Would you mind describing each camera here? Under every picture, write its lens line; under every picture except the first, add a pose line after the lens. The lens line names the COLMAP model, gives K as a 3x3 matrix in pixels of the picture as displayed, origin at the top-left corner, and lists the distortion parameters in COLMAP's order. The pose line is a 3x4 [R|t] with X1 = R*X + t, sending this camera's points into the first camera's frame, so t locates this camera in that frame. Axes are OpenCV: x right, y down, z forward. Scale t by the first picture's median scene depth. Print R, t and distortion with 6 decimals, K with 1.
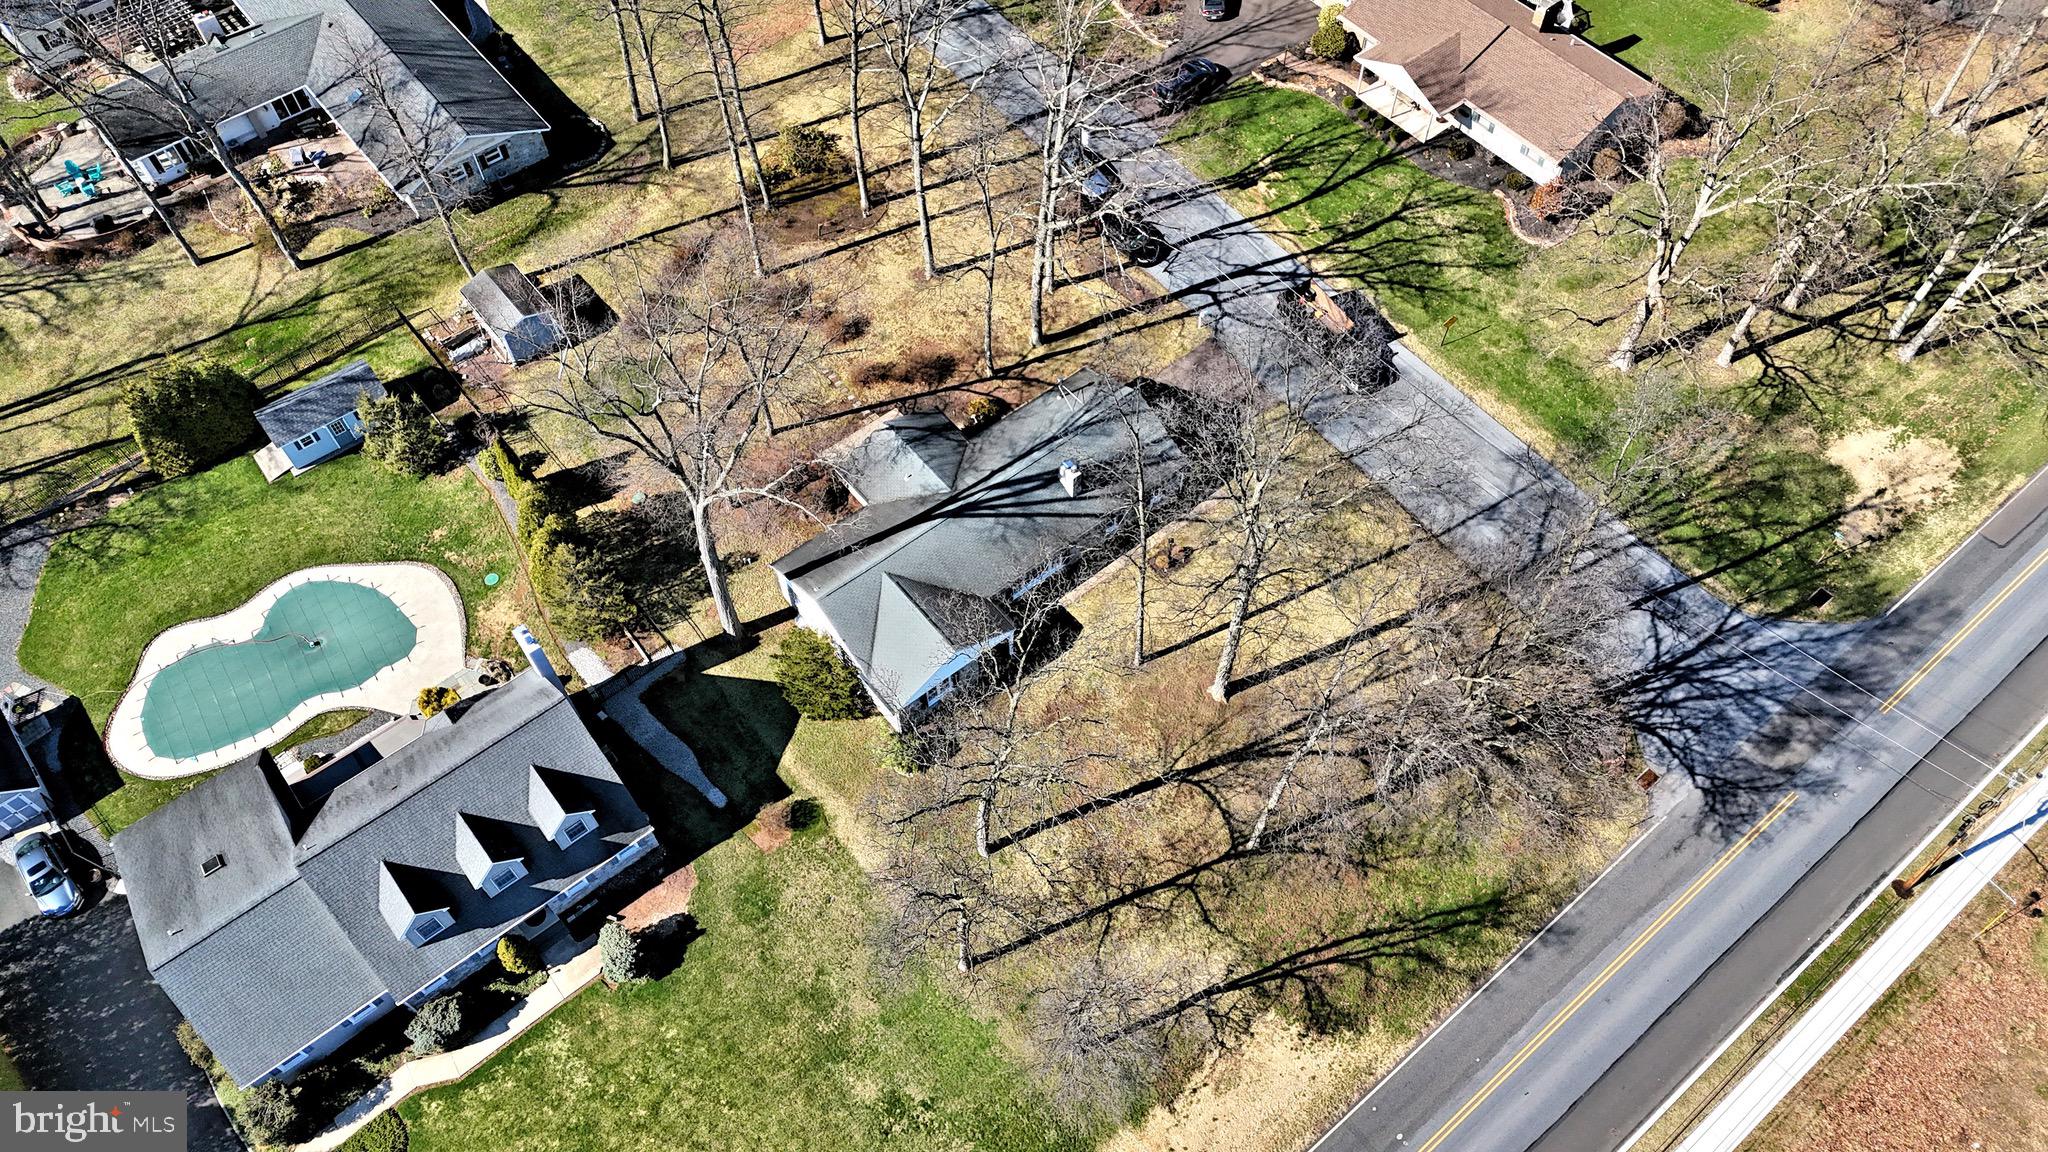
lens RADIAL K [[1496.1, 0, 1026.5], [0, 1496.1, 554.5], [0, 0, 1]] dist [0.070266, -0.048094]
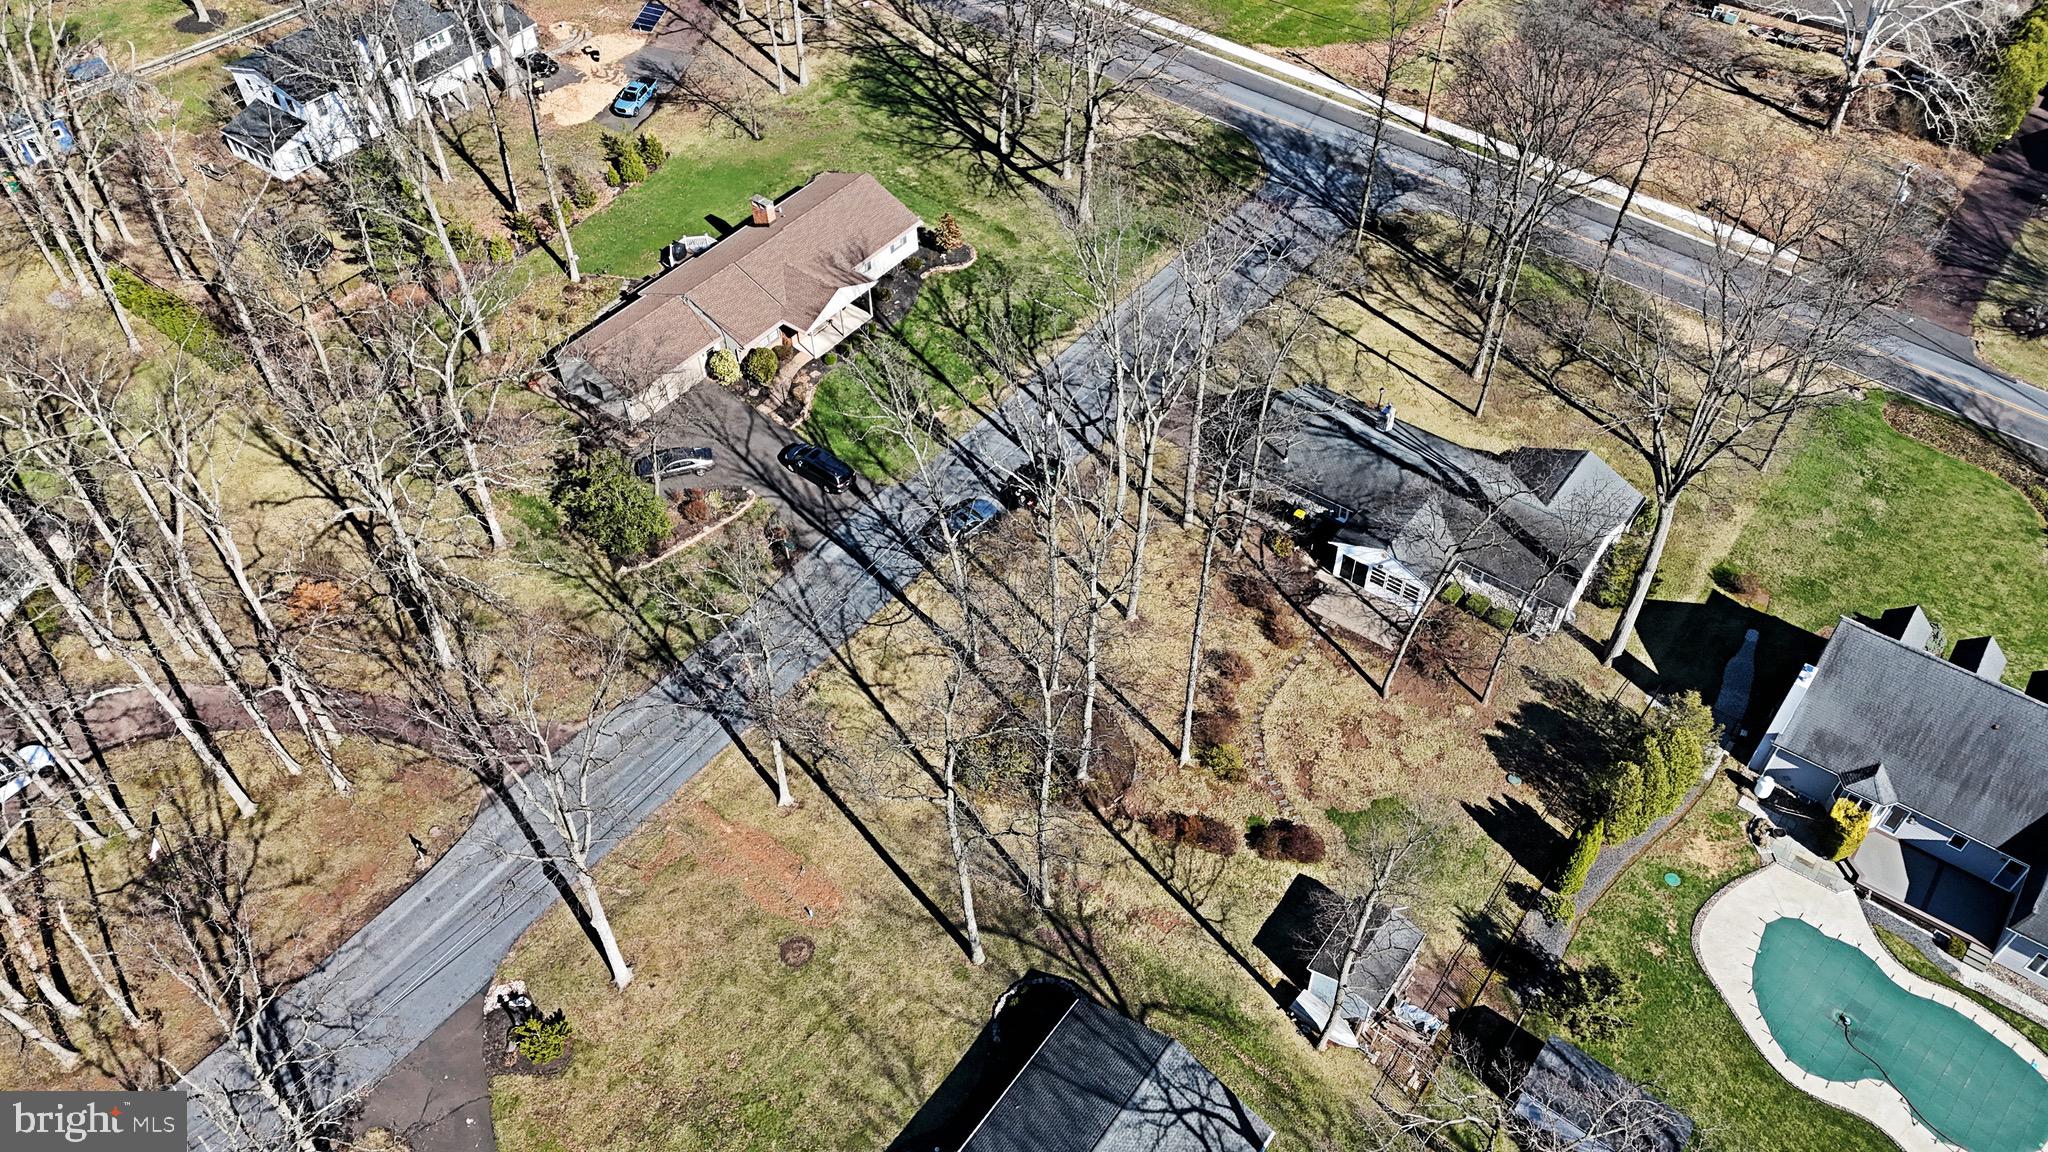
lens RADIAL K [[1496.1, 0, 1027.7], [0, 1496.1, 573.0], [0, 0, 1]] dist [0.070266, -0.048094]
pose [[-0.234644, -0.695233, 0.679406, -0.704349], [0.823761, 0.228861, 0.518692, -0.773344], [-0.516101, 0.681376, 0.519005, 0.543723]]
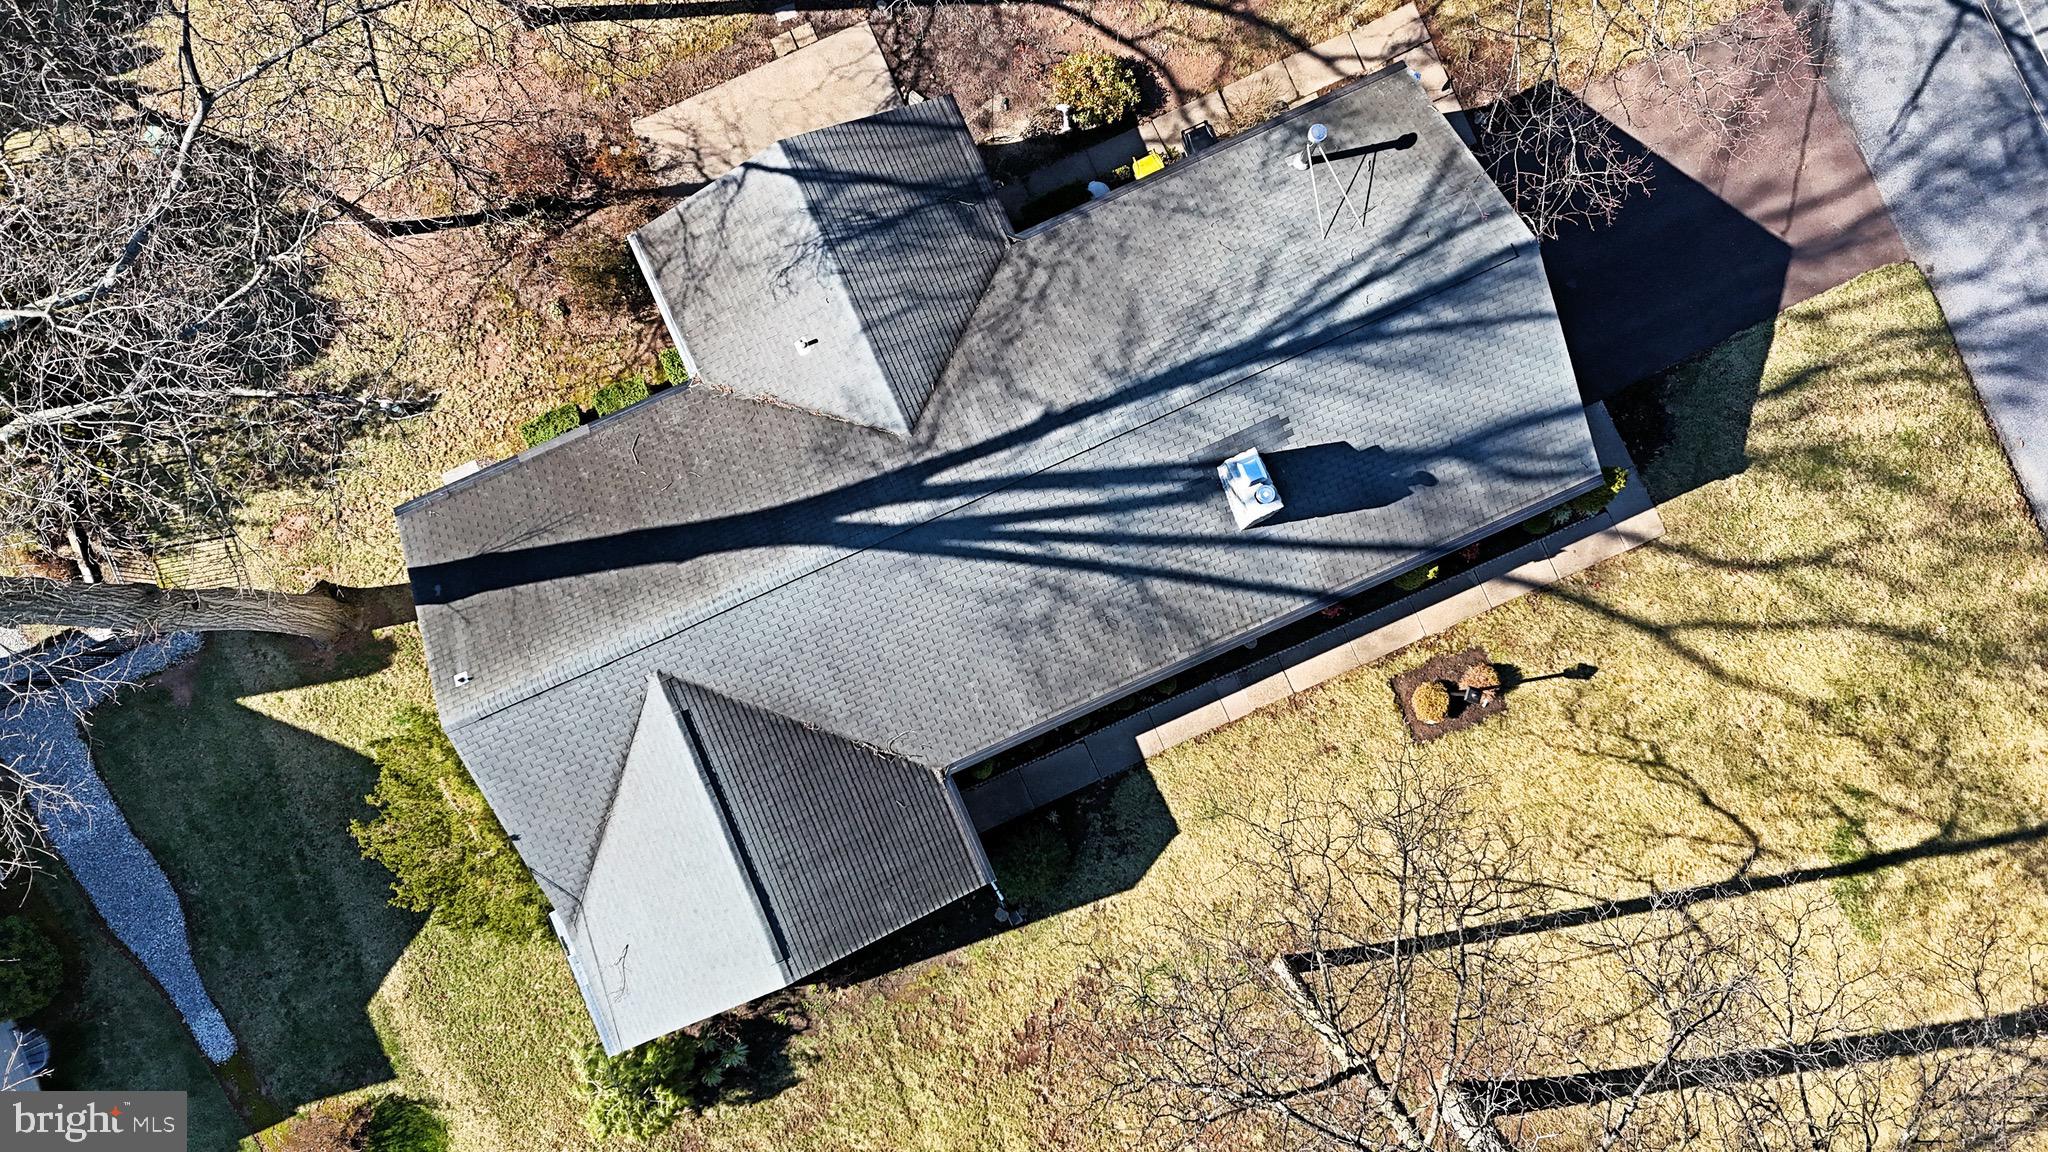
lens RADIAL K [[1496.1, 0, 1029.8], [0, 1496.1, 566.1], [0, 0, 1]] dist [0.070266, -0.048094]
pose [[0.966526, 0.255511, -0.023265, -0.007228], [-0.209768, 0.839183, 0.501767, -0.176812], [0.147730, -0.480091, 0.864690, 0.611580]]
